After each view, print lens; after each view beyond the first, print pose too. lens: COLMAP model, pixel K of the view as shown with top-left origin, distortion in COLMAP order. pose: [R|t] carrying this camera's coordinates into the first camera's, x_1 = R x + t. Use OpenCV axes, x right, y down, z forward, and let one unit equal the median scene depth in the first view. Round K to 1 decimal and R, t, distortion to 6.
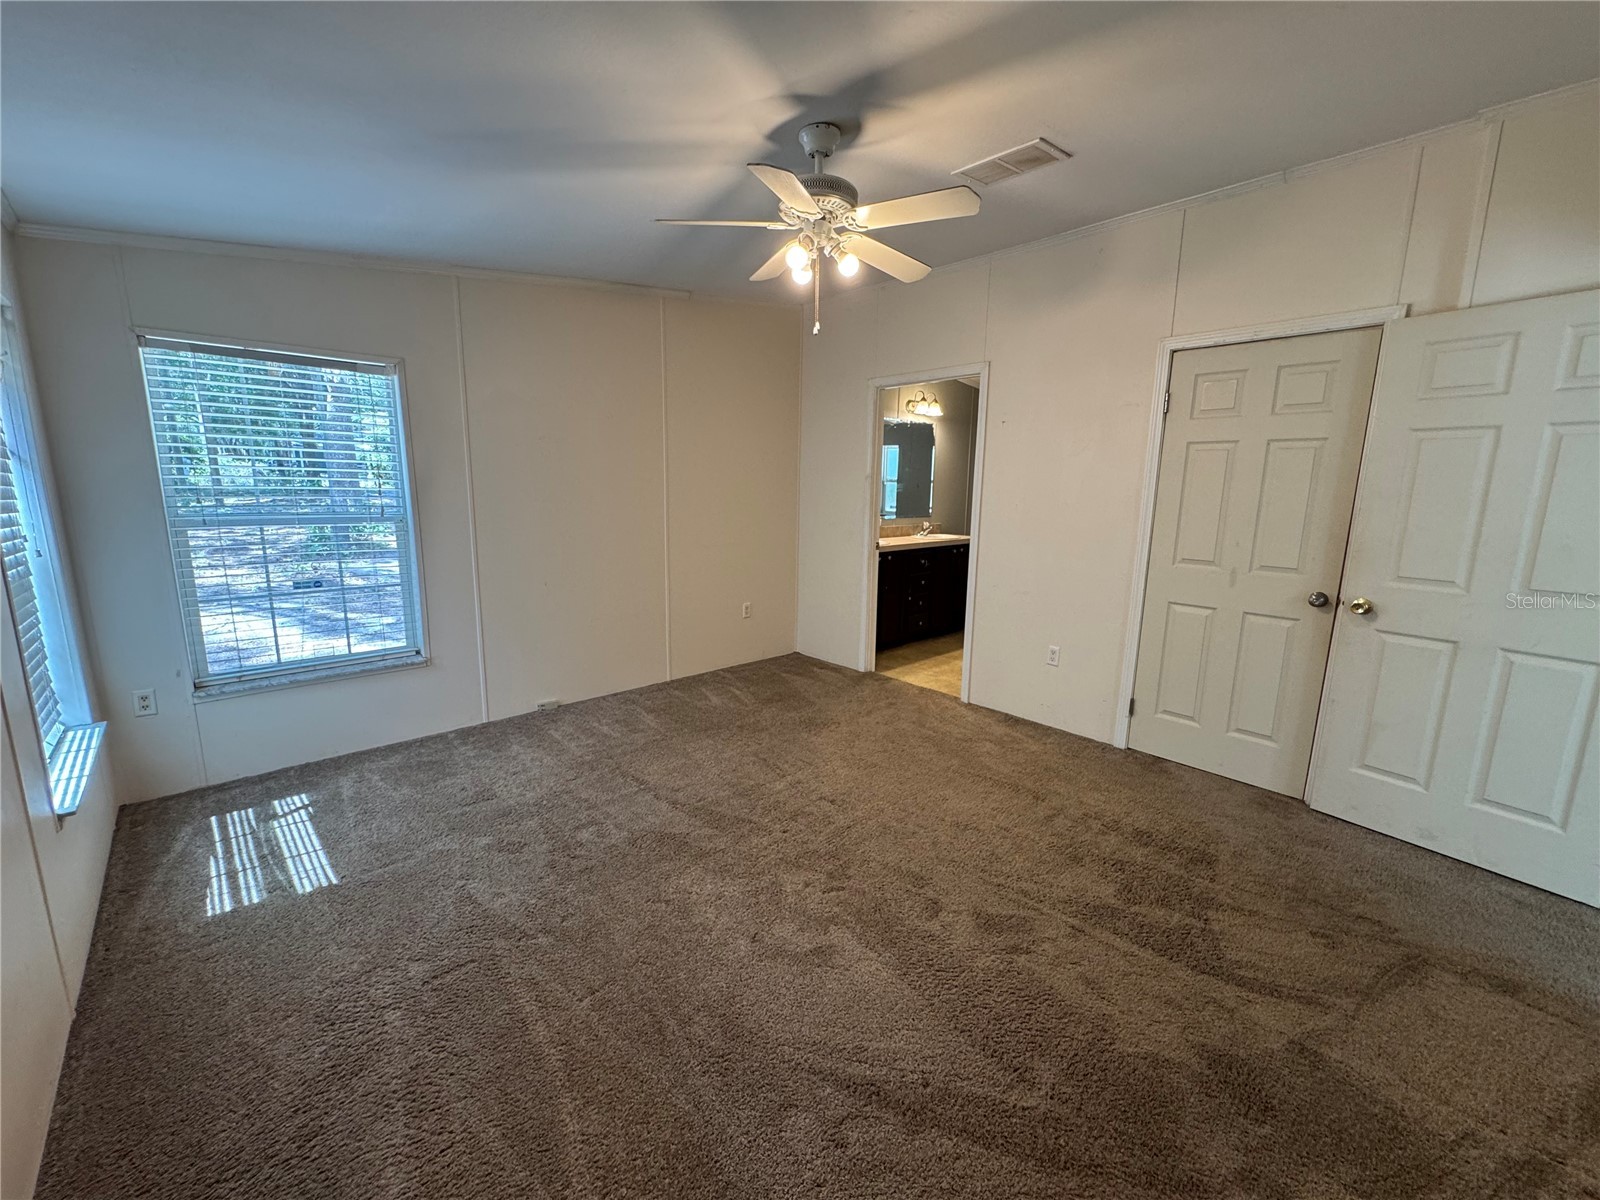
lens RADIAL K [[640.0, 0, 800.9], [0, 640.0, 596.1], [0, 0, 1]] dist [-0.001817, -0.000061]
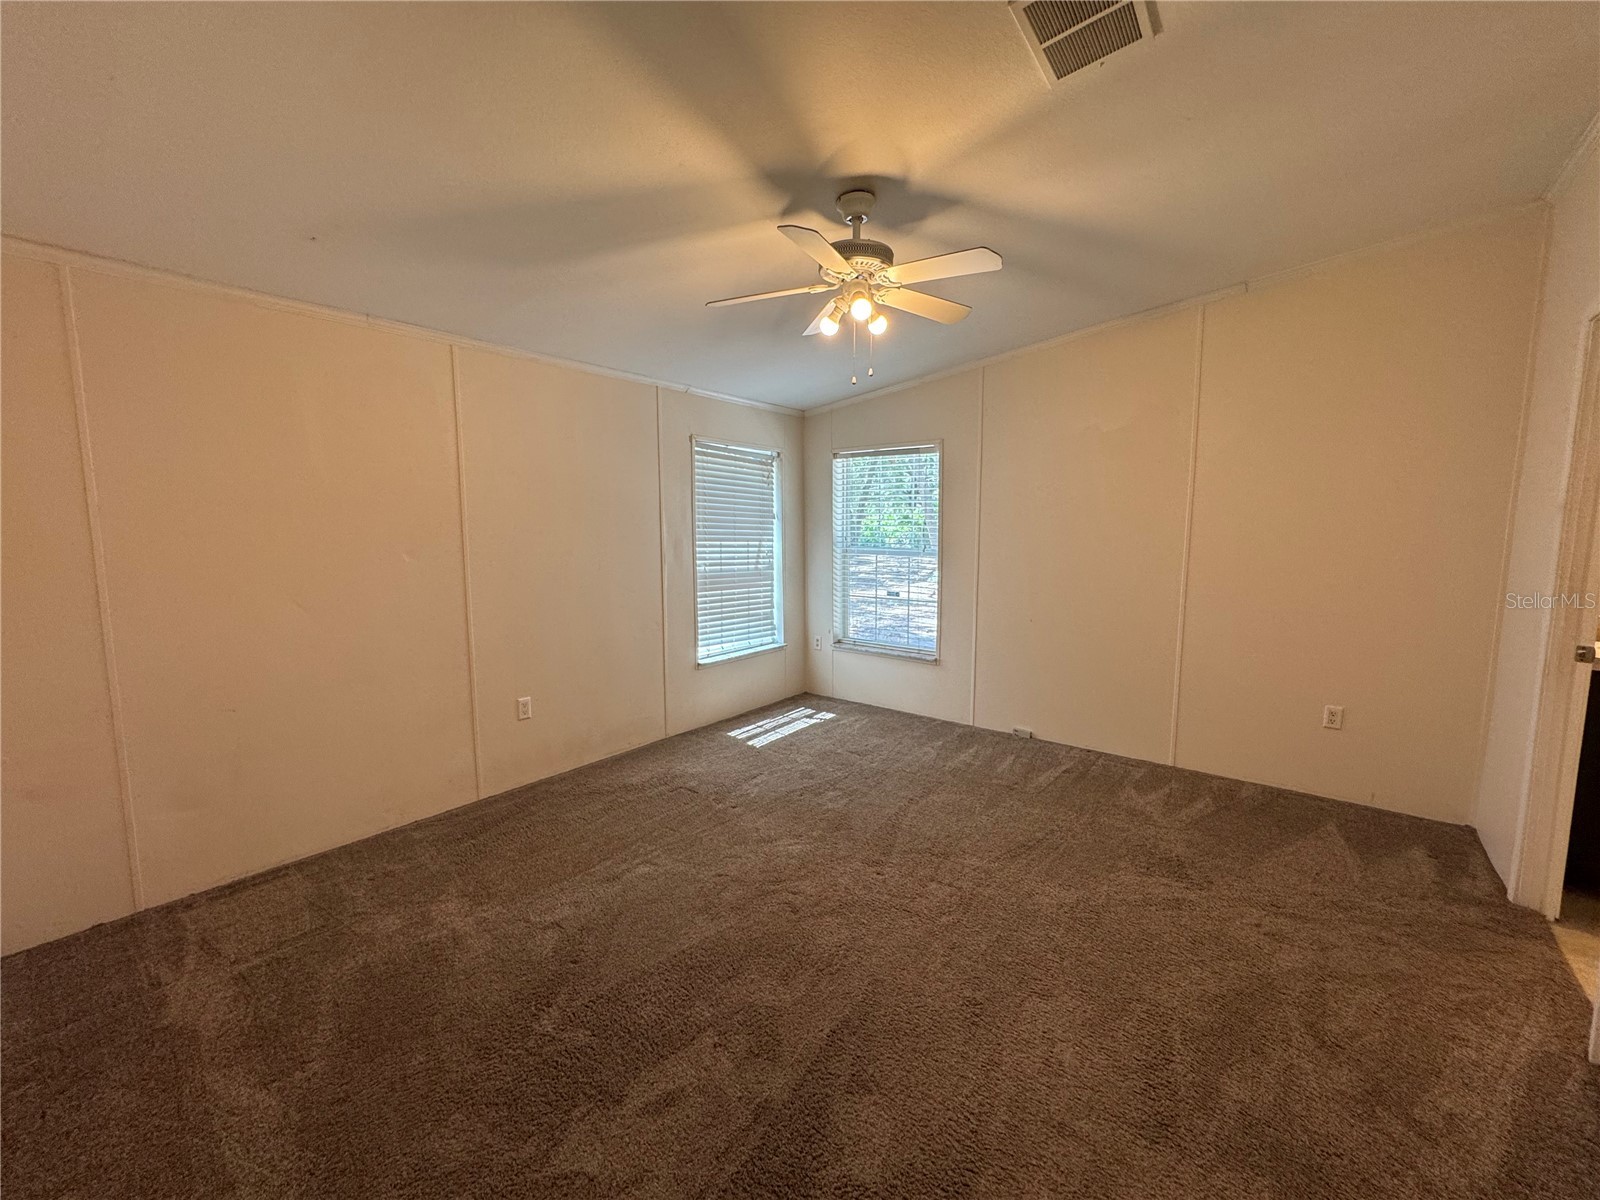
lens RADIAL K [[640.0, 0, 800.9], [0, 640.0, 596.1], [0, 0, 1]] dist [-0.001817, -0.000061]
pose [[0.141234, 0.091803, -0.985710, 0.663799], [-0.170124, 0.983130, 0.067187, -0.071885], [0.975249, 0.158204, 0.154469, 0.494801]]
